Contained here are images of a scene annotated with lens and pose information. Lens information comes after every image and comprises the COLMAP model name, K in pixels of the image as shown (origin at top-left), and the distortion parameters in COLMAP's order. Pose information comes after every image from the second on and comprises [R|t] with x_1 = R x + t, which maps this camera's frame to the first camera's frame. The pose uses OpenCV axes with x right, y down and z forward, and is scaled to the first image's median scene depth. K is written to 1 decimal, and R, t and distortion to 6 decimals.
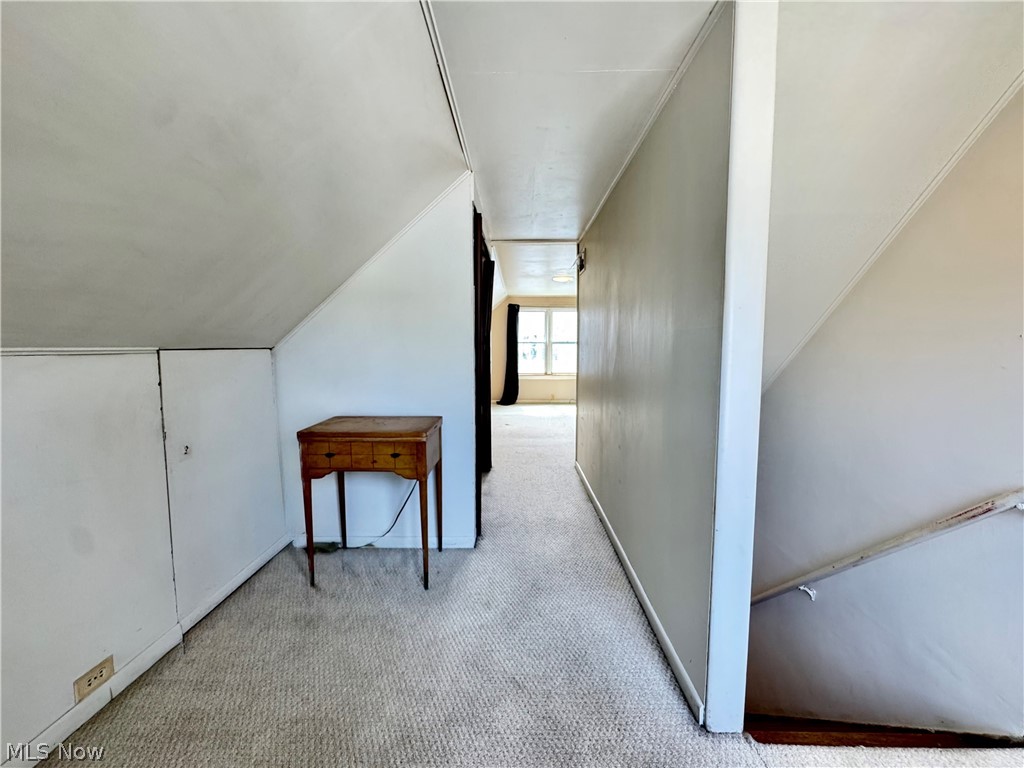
lens RADIAL K [[406.9, 0, 511.2], [0, 406.9, 383.9], [0, 0, 1]] dist [-0.005788, 0.000363]
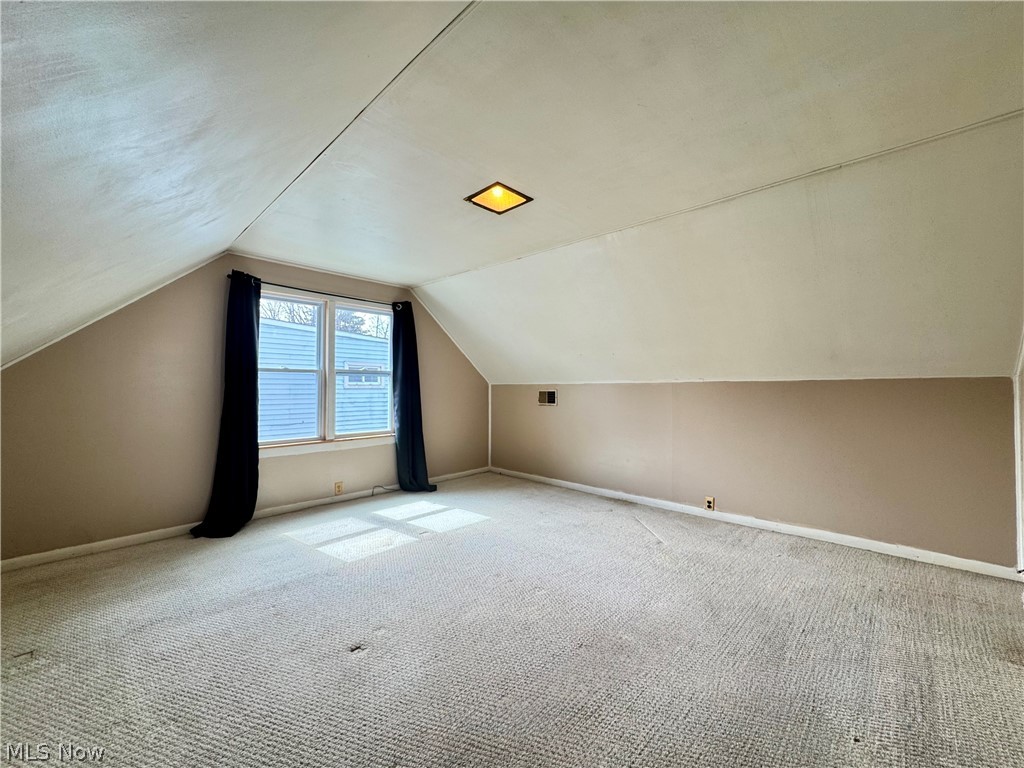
lens RADIAL K [[406.9, 0, 512.7], [0, 406.9, 385.0], [0, 0, 1]] dist [-0.005788, 0.000363]
pose [[0.679714, 0.007825, 0.733435, -0.107525], [0.063830, 0.995518, -0.069776, -0.040024], [-0.730694, 0.094243, 0.676169, 0.533577]]
